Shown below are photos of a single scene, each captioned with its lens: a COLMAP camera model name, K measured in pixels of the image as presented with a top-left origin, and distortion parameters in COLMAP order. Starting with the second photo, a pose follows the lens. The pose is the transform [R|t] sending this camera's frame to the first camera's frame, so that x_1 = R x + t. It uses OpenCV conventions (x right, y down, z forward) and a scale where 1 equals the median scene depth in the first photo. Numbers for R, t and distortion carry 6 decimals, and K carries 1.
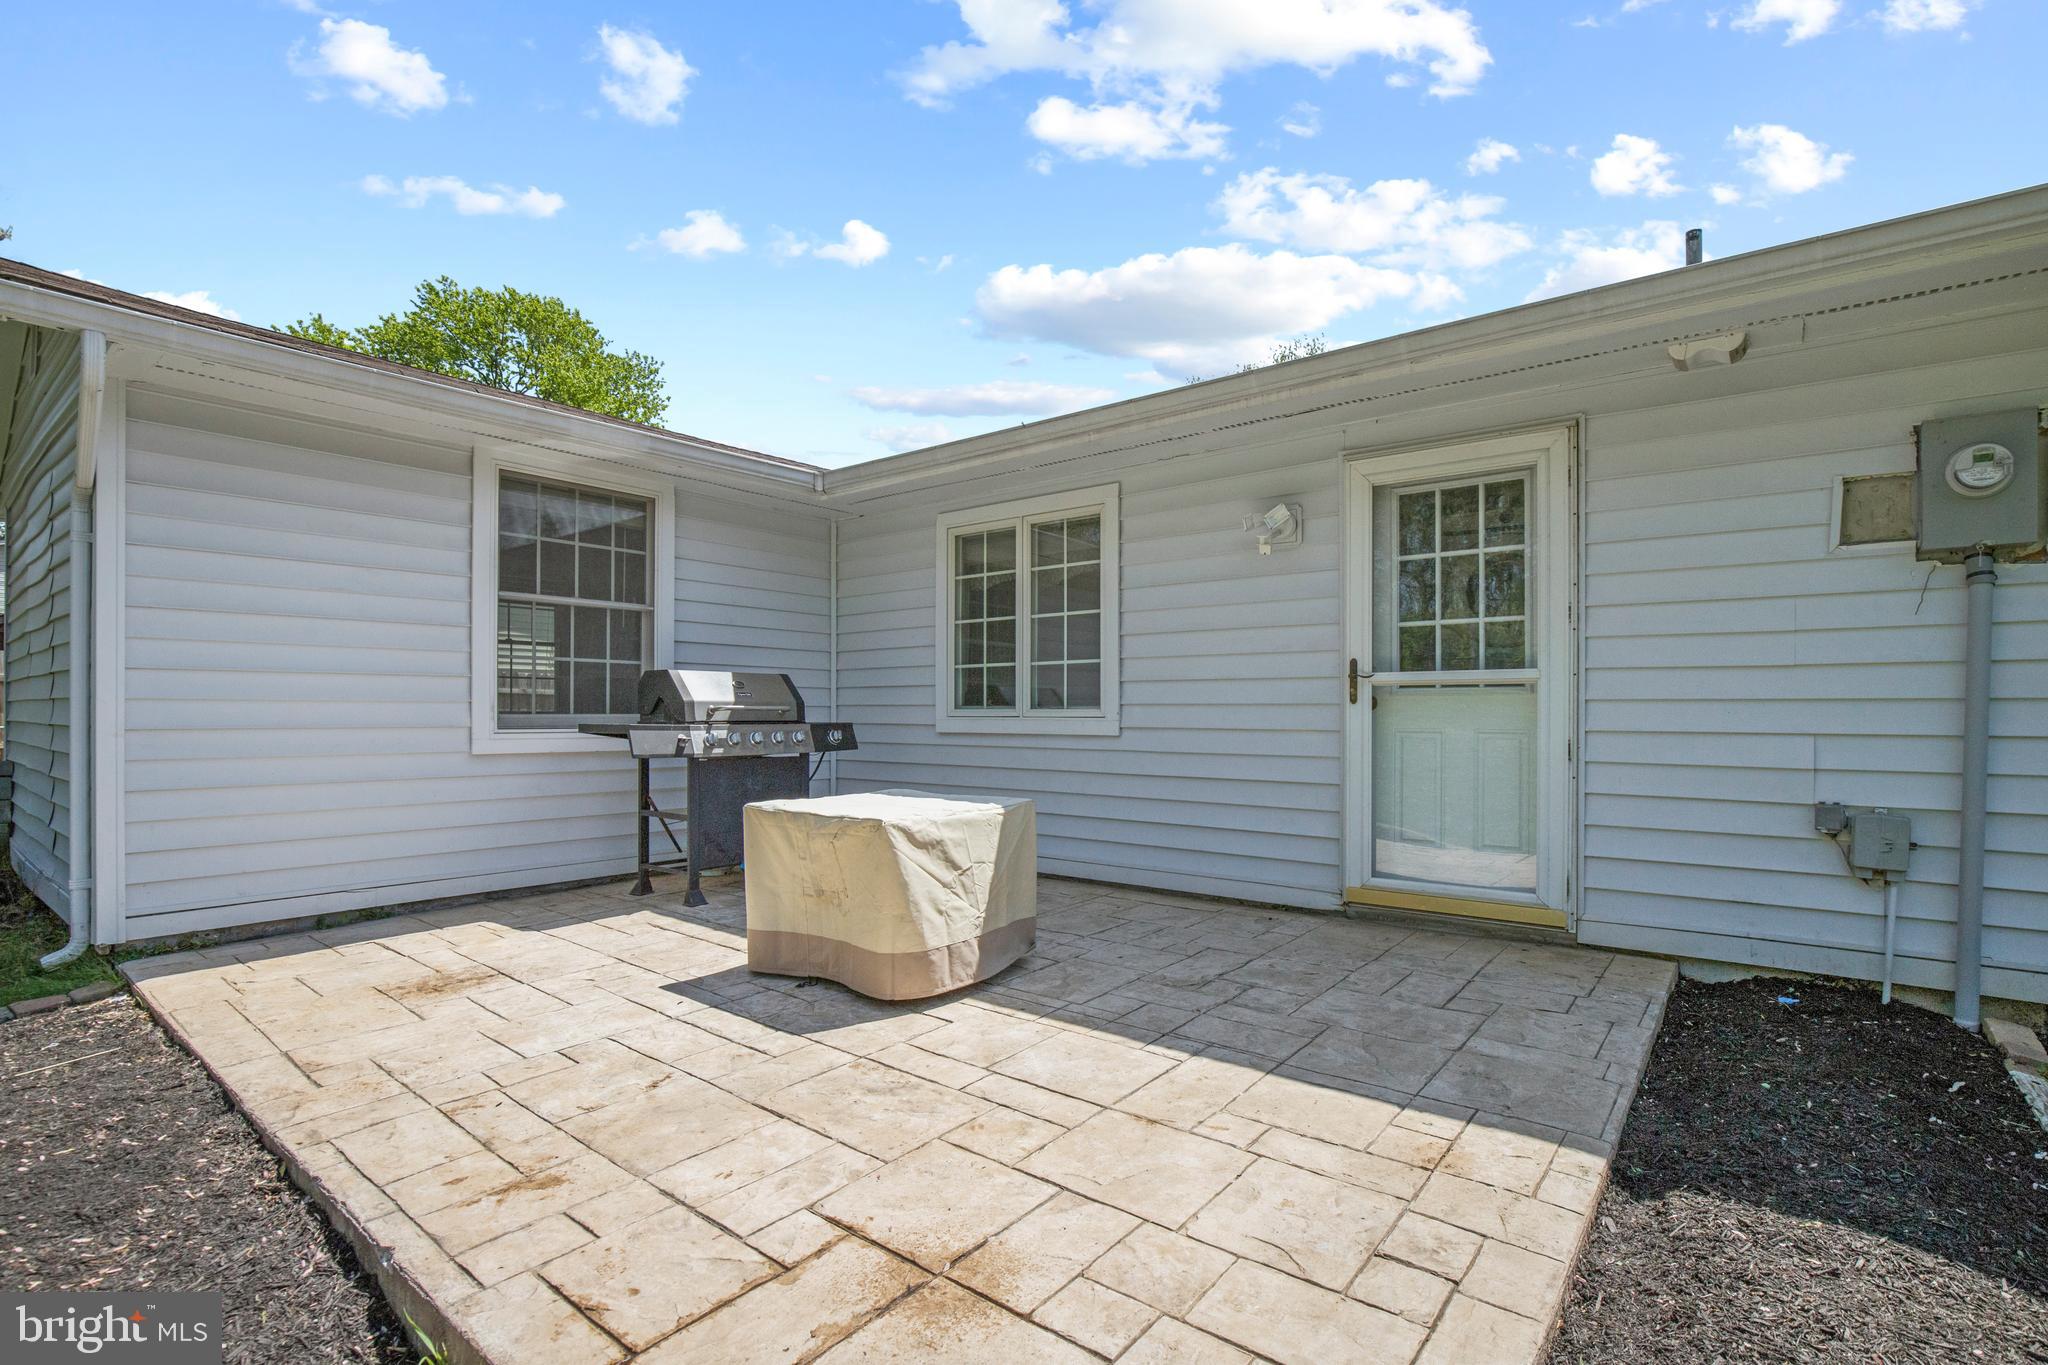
lens RADIAL K [[961.1, 0, 1029.2], [0, 961.1, 743.9], [0, 0, 1]] dist [-0.031549, -0.000010]
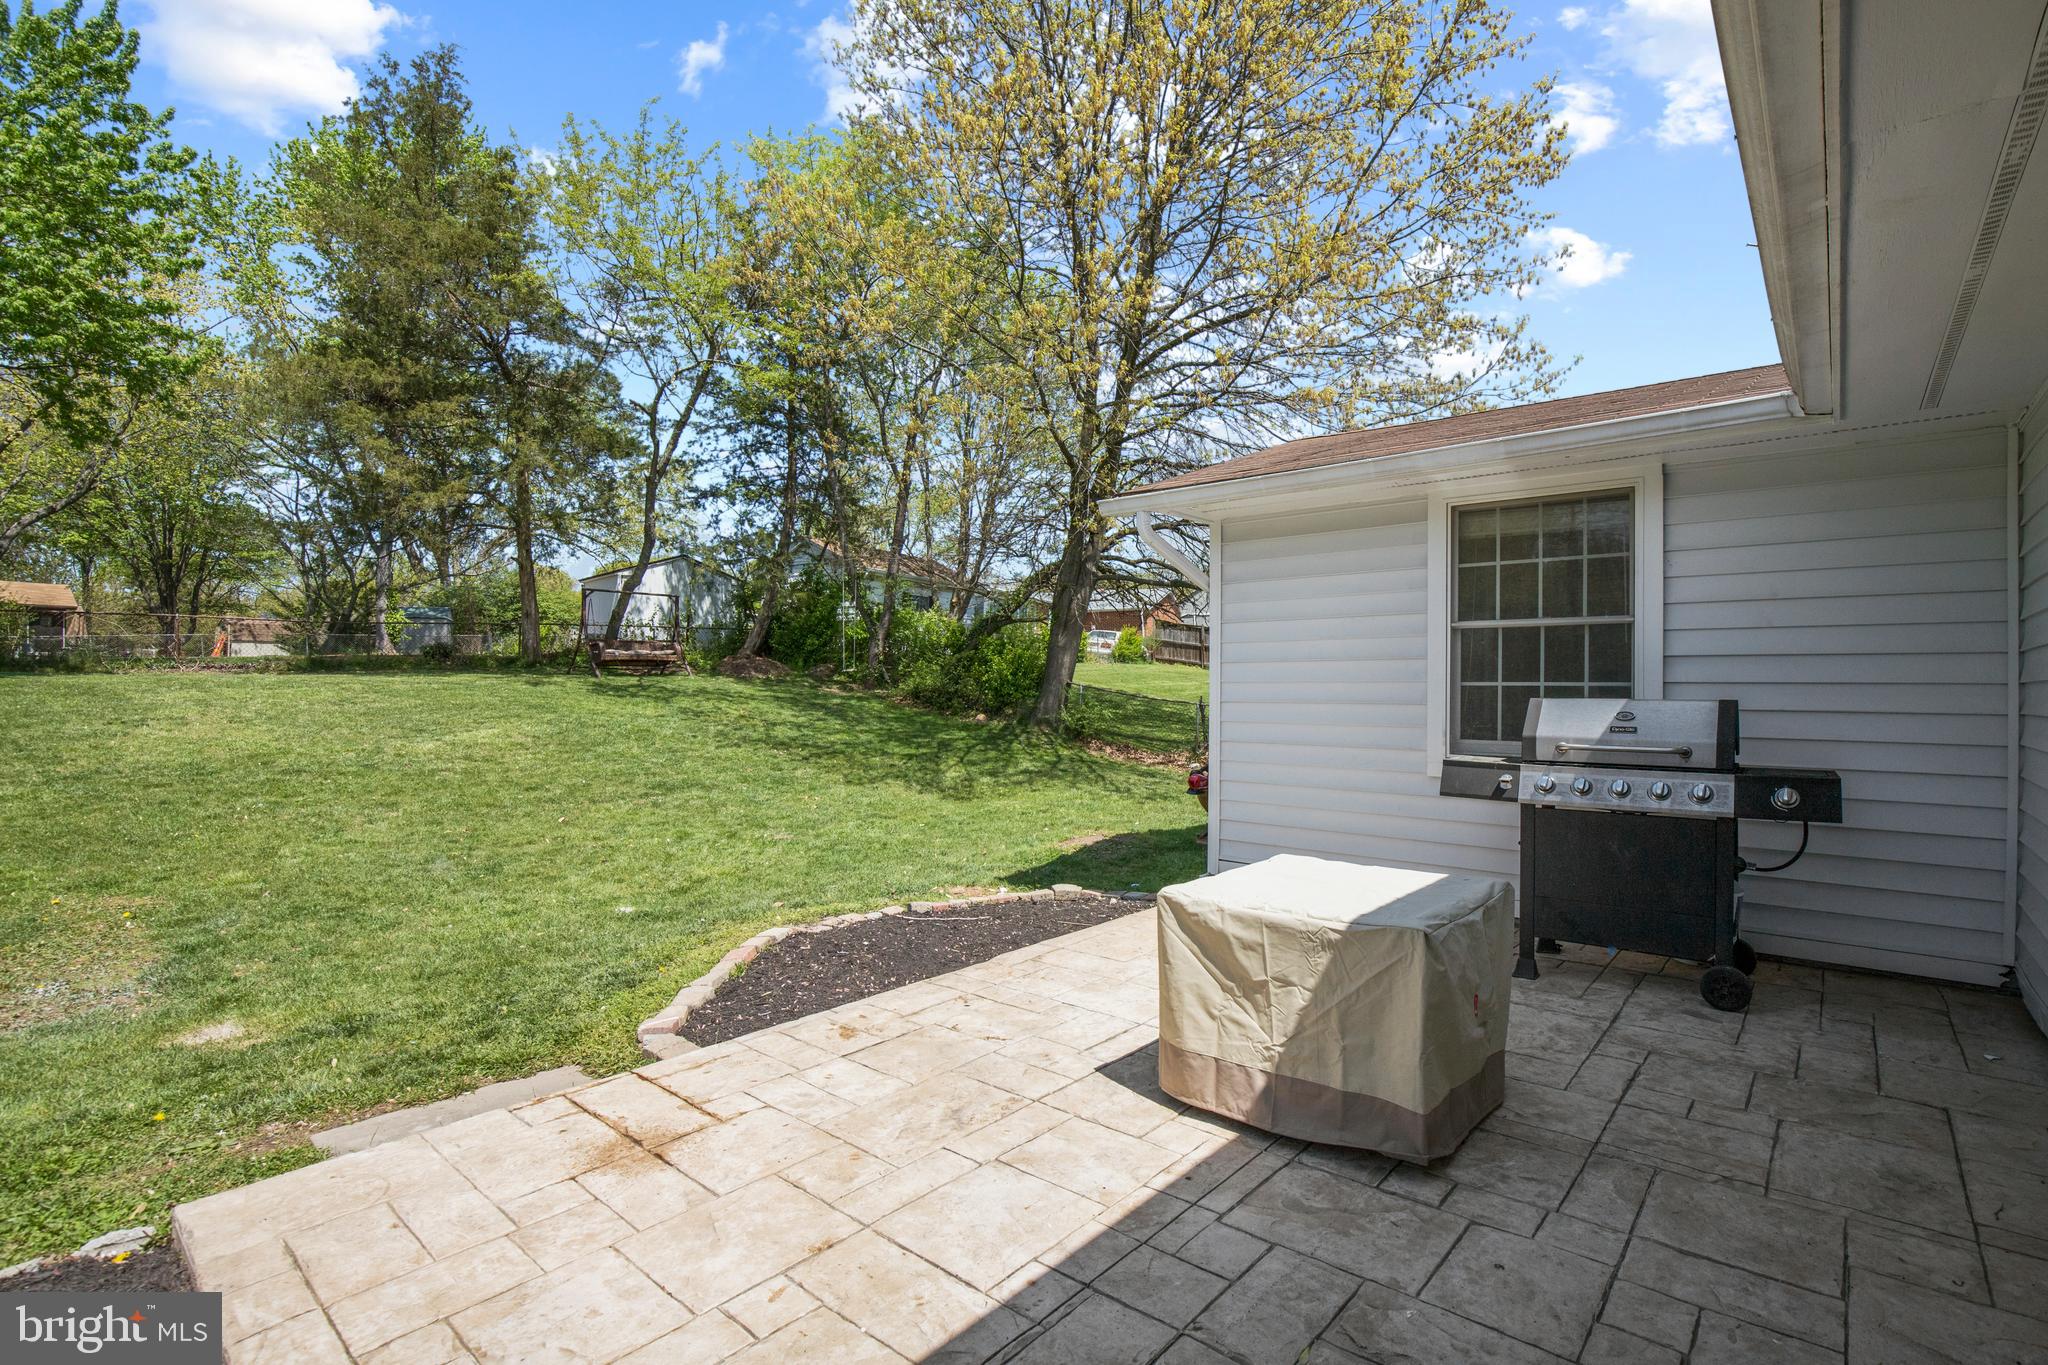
lens RADIAL K [[939.4, 0, 1051.3], [0, 939.4, 683.7], [0, 0, 1]] dist [-0.034408, -0.000062]
pose [[-0.036701, -0.012636, -0.999246, 0.750739], [-0.041431, 0.999080, -0.011112, -0.098989], [0.998467, 0.040992, -0.037191, 0.935479]]
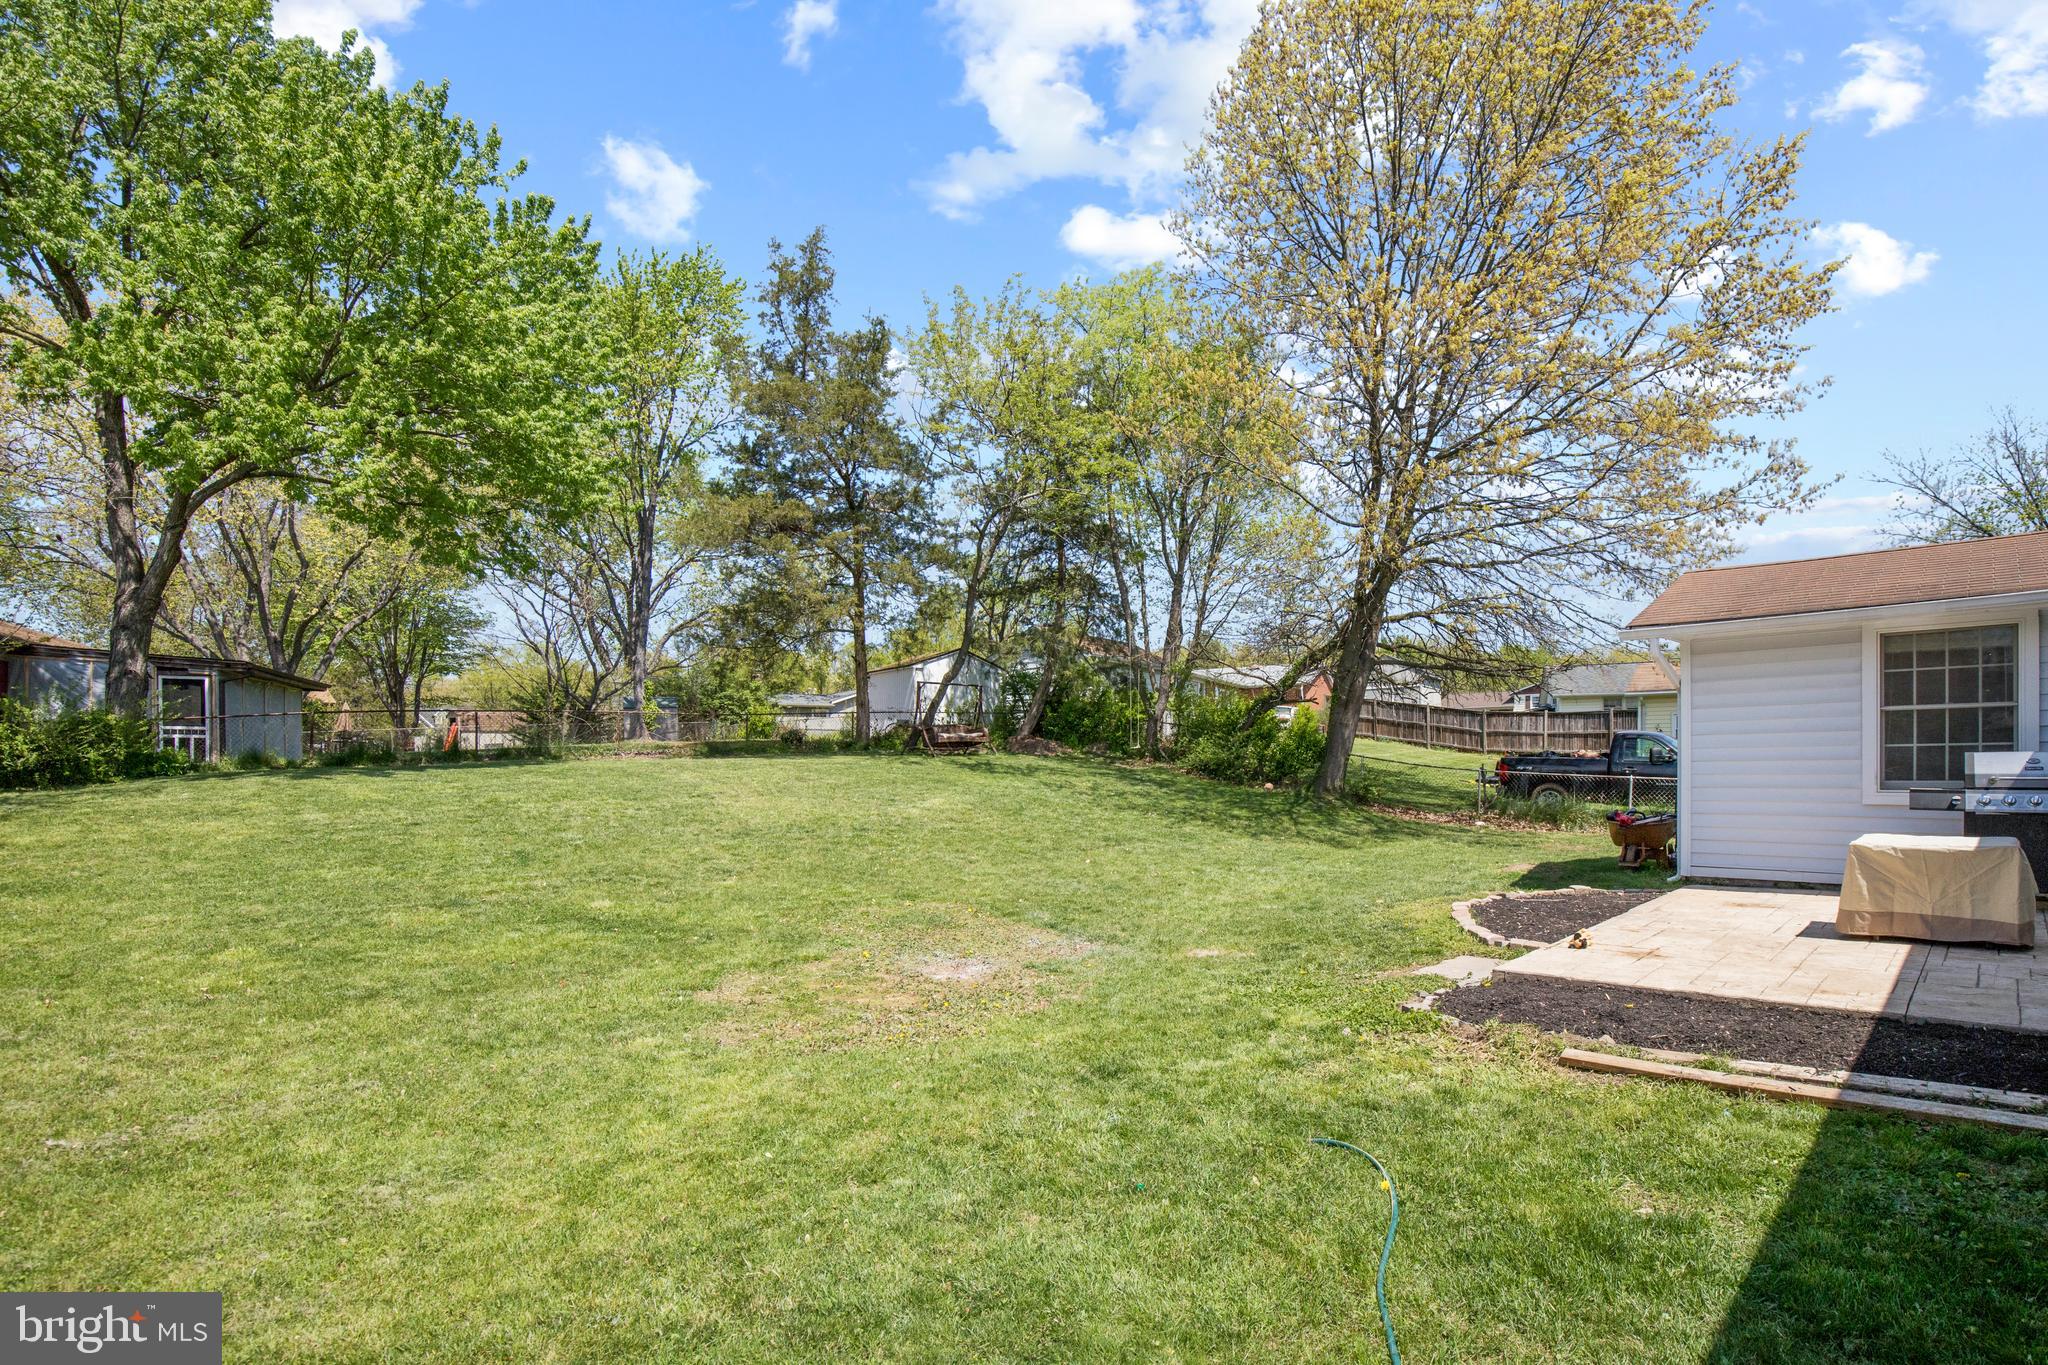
lens RADIAL K [[993.6, 0, 1026.3], [0, 993.6, 767.7], [0, 0, 1]] dist [-0.013574, -0.000192]
pose [[-0.118882, -0.004559, -0.992898, 2.049258], [-0.024422, 0.999700, -0.001666, -0.023837], [0.992608, 0.024051, -0.118958, -0.417464]]
